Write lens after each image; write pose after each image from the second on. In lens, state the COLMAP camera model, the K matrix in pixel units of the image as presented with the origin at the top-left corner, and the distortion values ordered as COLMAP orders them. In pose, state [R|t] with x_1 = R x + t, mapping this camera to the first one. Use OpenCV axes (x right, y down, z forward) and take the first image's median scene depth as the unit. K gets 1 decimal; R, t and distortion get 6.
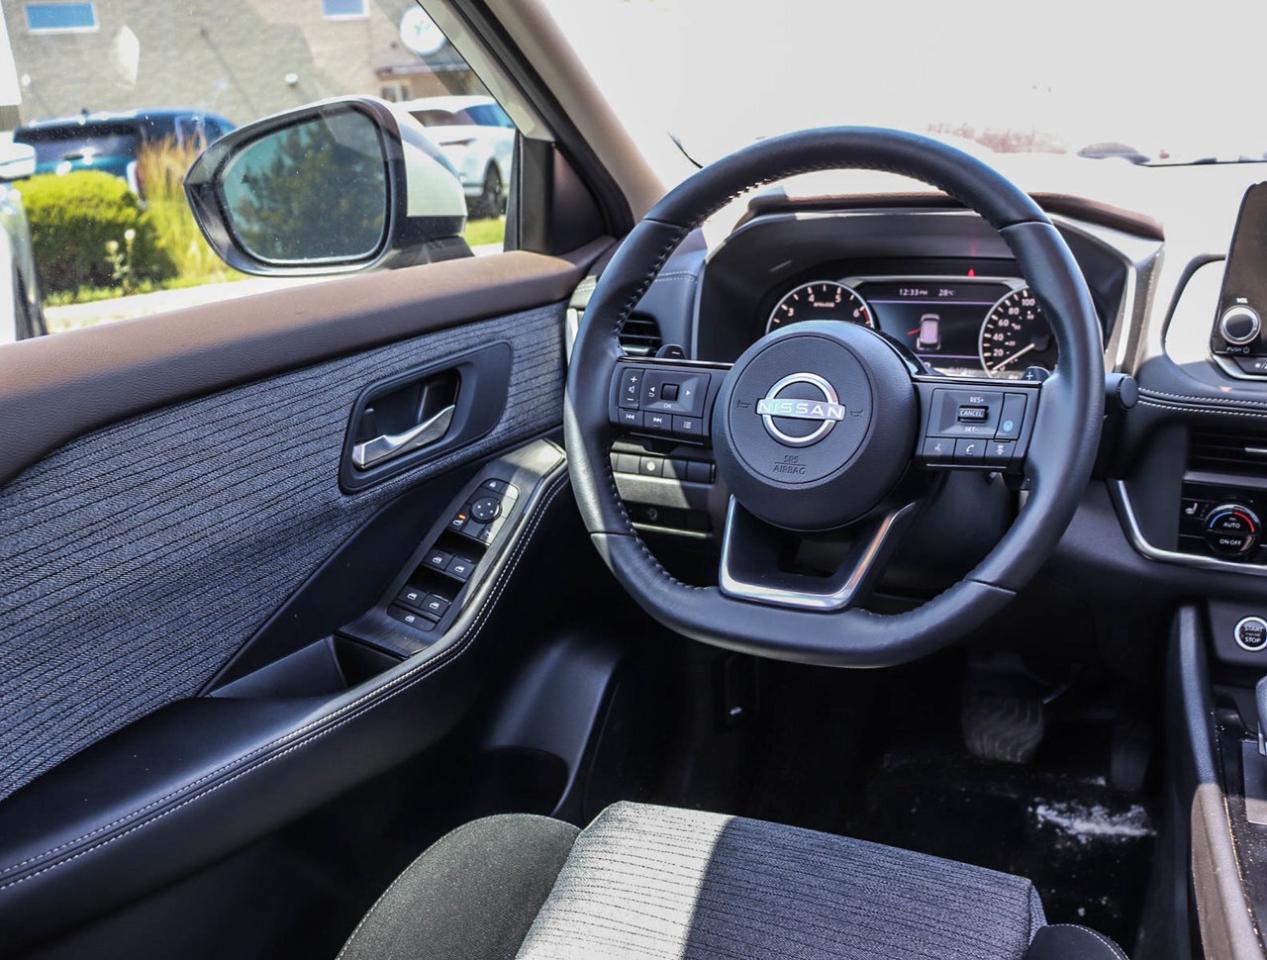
lens RADIAL K [[1196.3, 0, 627.5], [0, 1196.3, 485.1], [0, 0, 1]] dist [-0.124293, 0.000000]
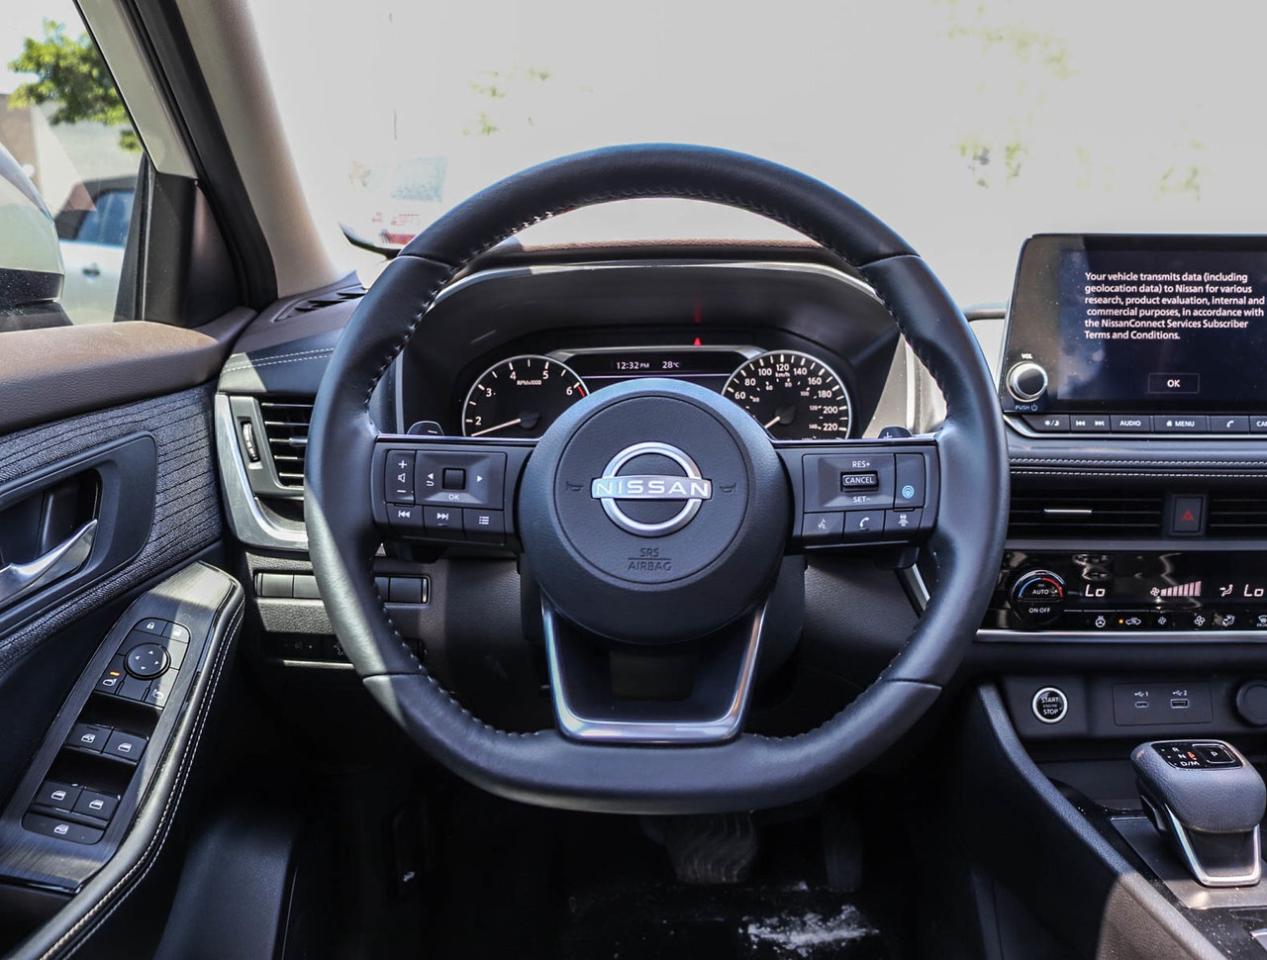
lens RADIAL K [[1196.3, 0, 639.4], [0, 1196.3, 481.4], [0, 0, 1]] dist [-0.124293, 0.000000]
pose [[0.898427, -0.041813, 0.437129, -0.161671], [0.087611, 0.992511, -0.085127, -0.001517], [-0.430296, 0.114777, 0.895361, 0.235513]]
